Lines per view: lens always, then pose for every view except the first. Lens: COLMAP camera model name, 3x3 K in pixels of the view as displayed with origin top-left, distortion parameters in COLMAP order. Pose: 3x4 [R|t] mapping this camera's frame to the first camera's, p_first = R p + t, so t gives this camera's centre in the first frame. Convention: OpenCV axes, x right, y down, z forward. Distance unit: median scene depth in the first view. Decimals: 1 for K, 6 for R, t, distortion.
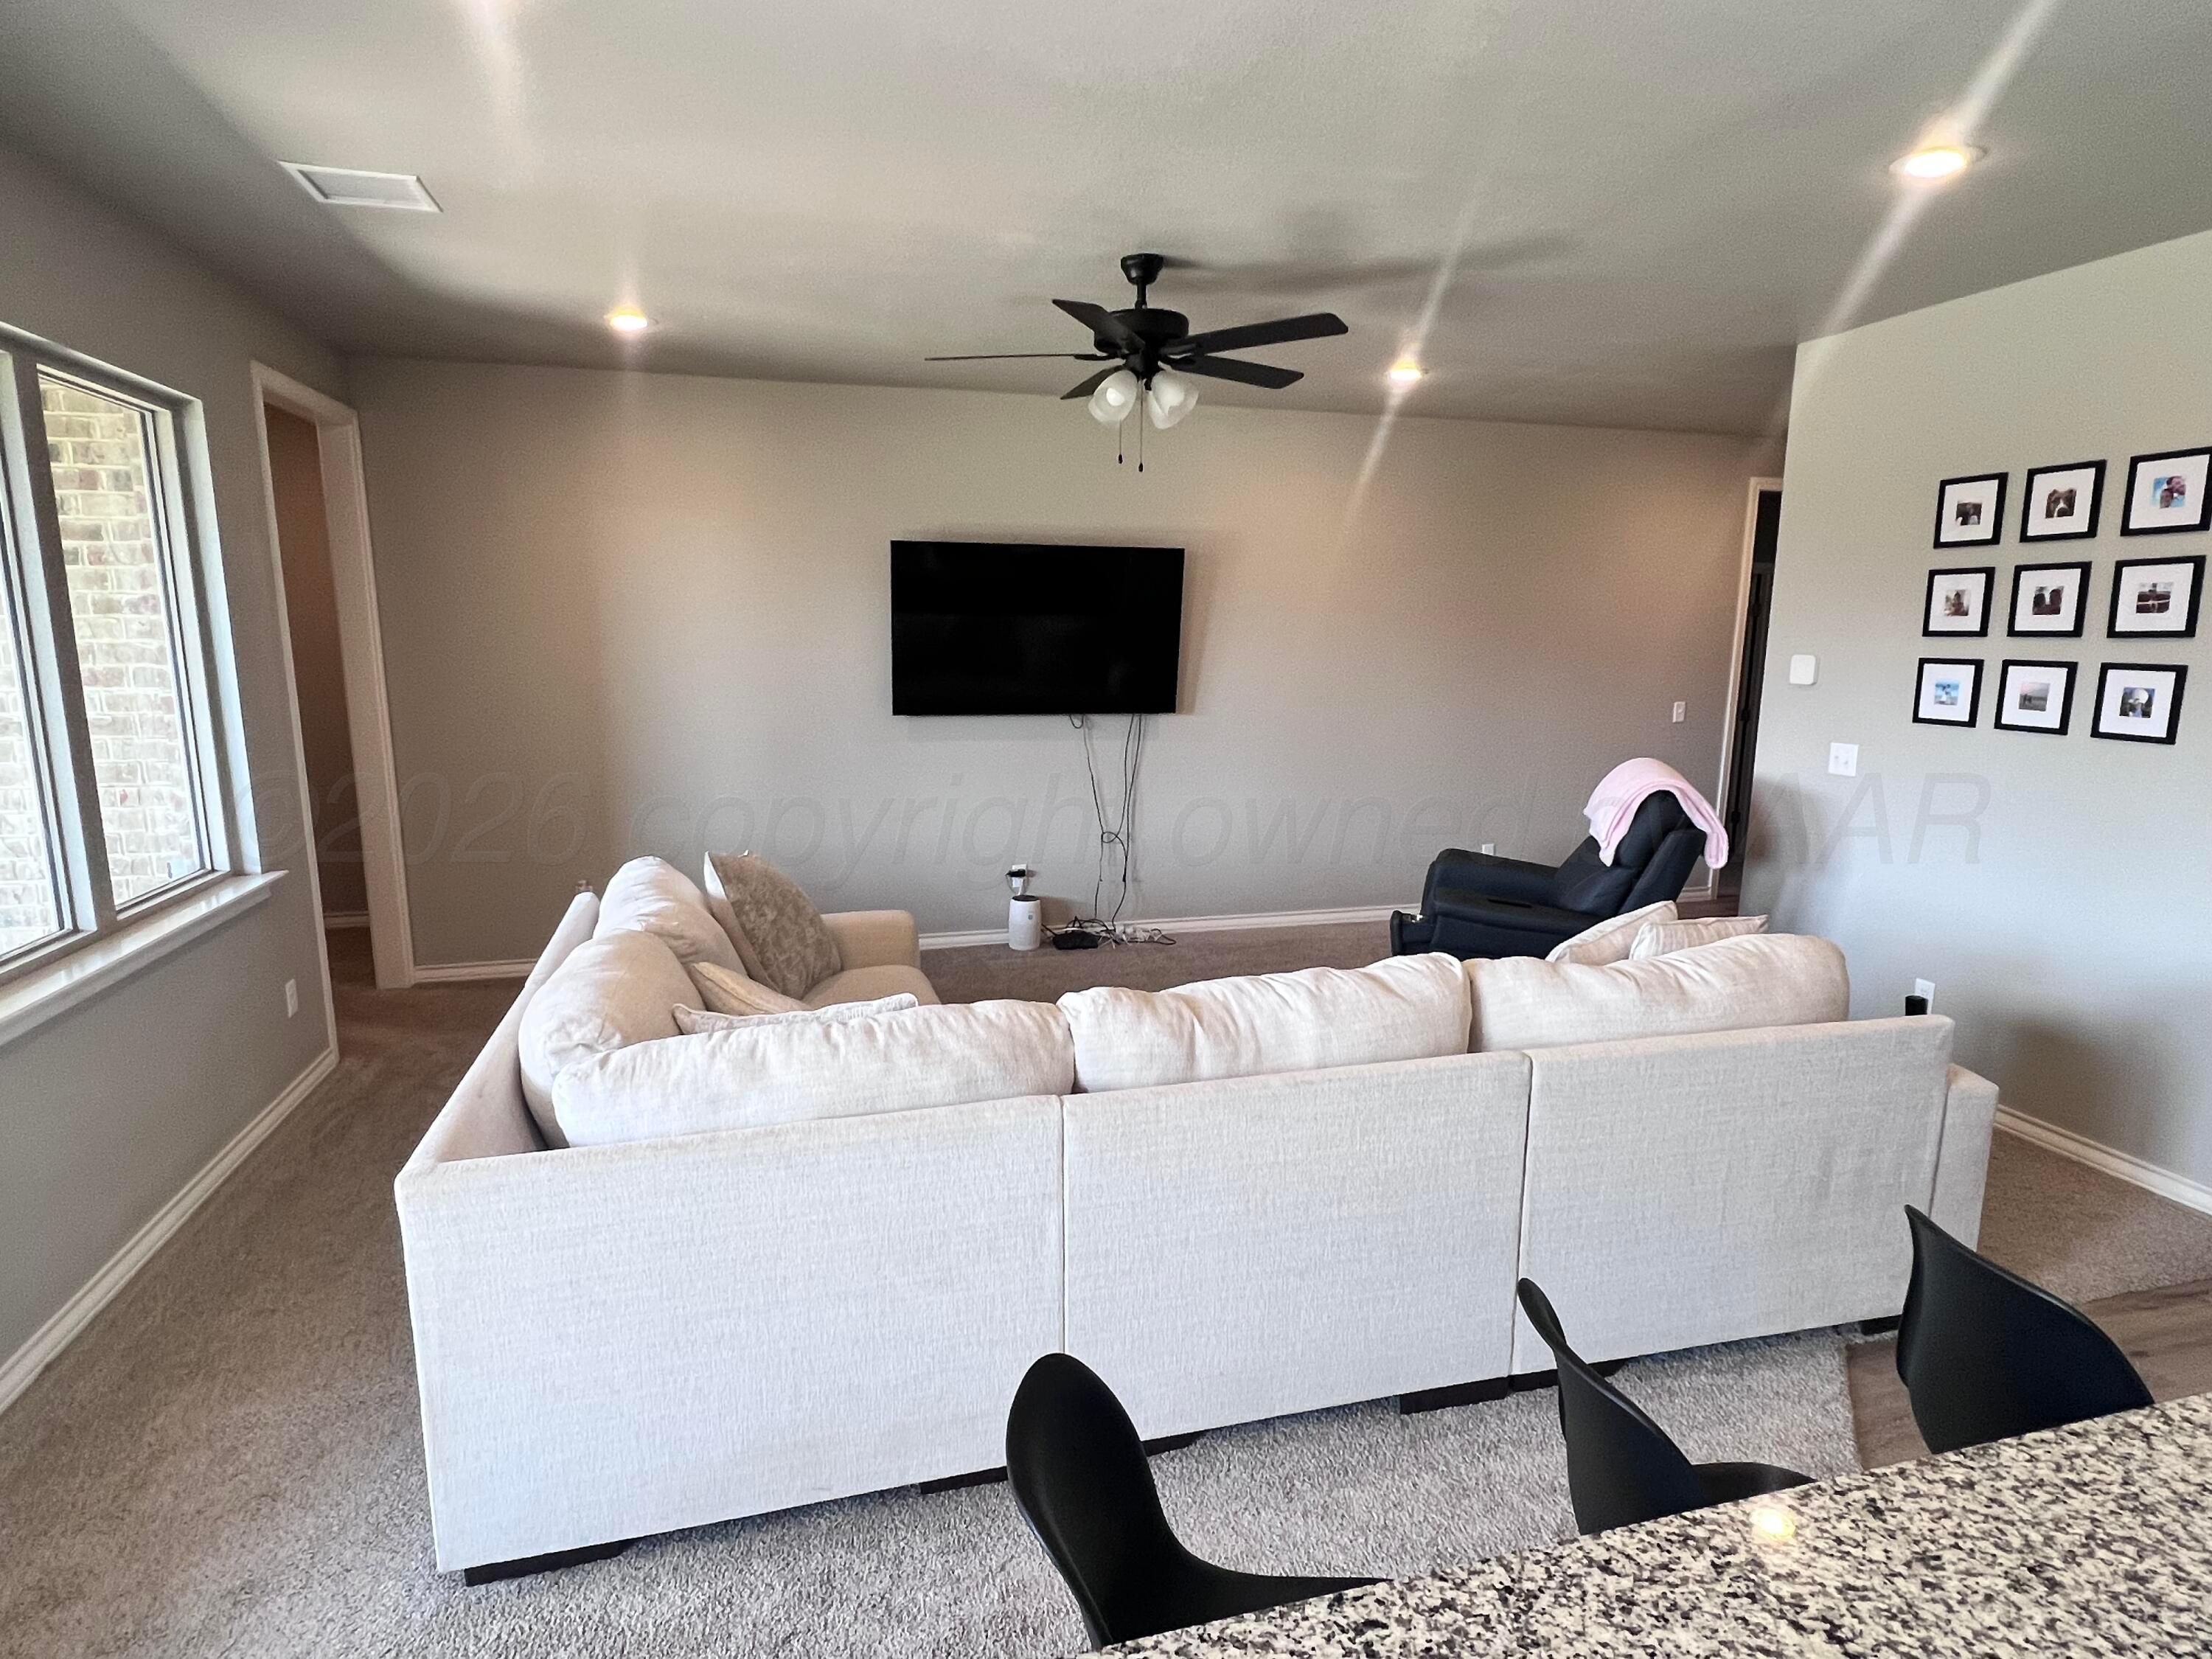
lens RADIAL K [[1176.8, 0, 1105.4], [0, 1176.8, 829.6], [0, 0, 1]] dist [0.010641, -0.001301]
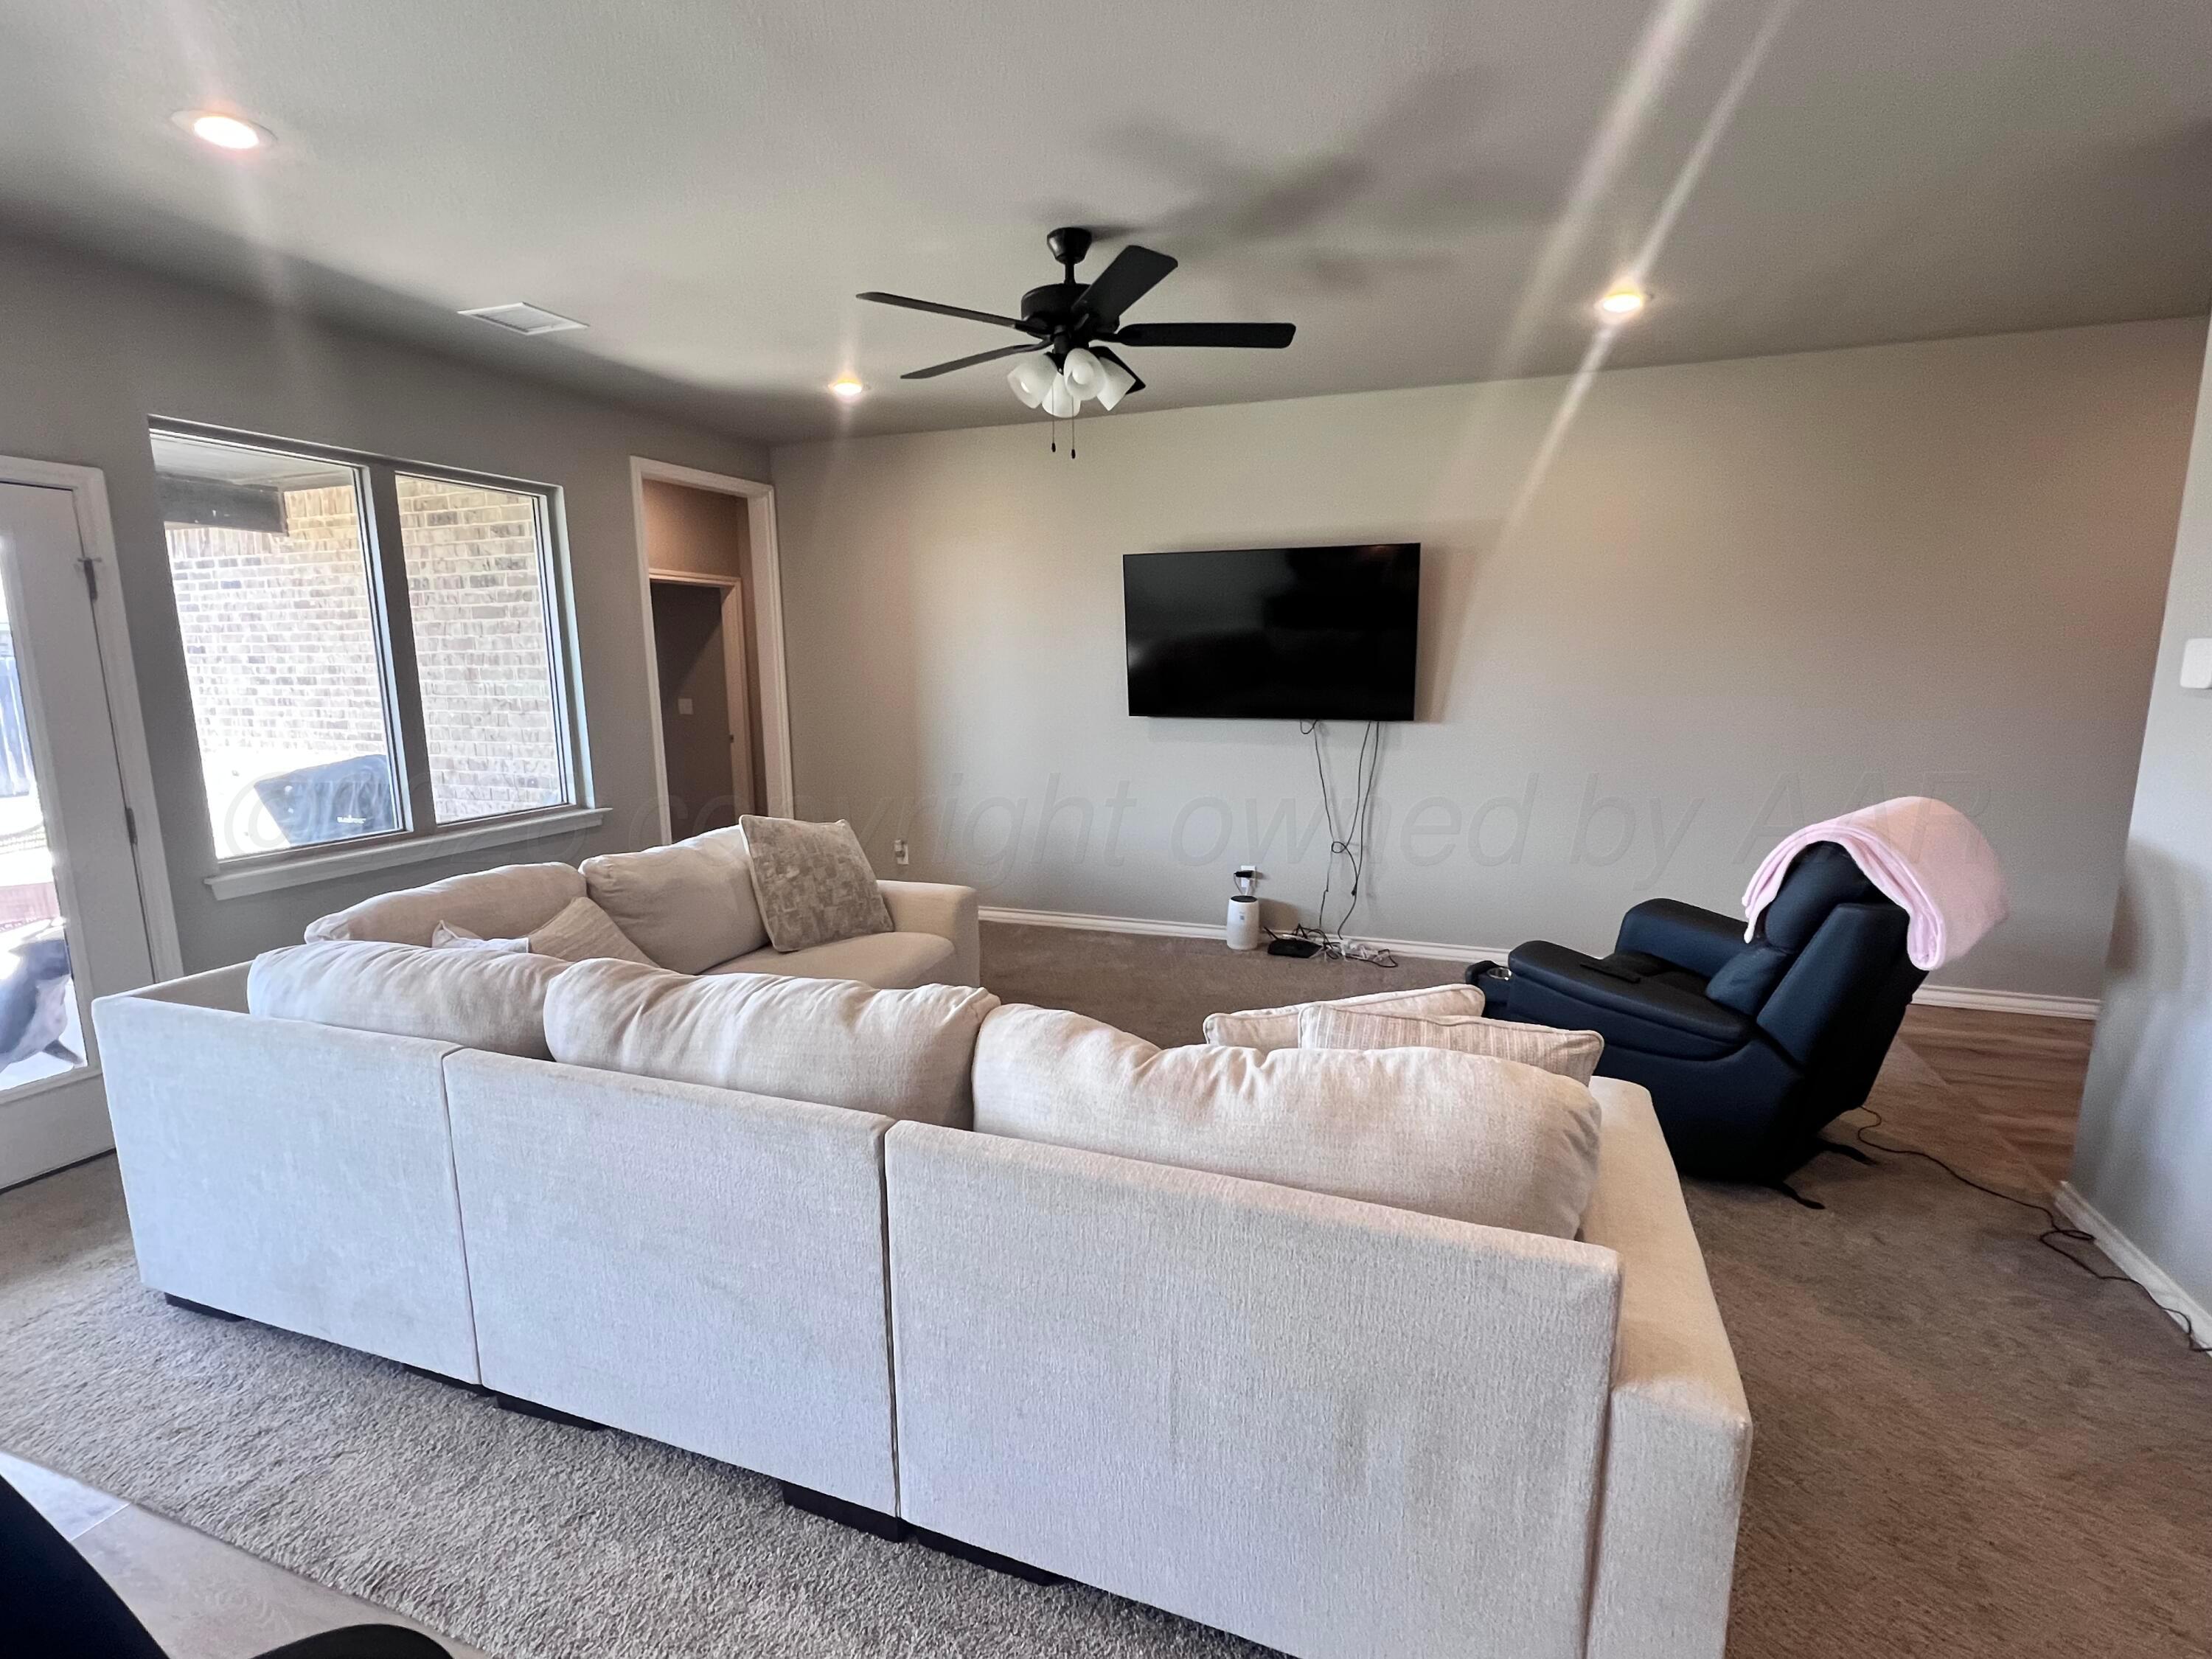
lens RADIAL K [[1023.4, 0, 1103.5], [0, 1023.4, 826.7], [0, 0, 1]] dist [0.002057, -0.000625]
pose [[0.821226, 0.082616, -0.564591, 0.340402], [-0.083869, 0.996193, 0.023780, -0.015404], [0.564406, 0.027824, 0.825028, 0.206308]]
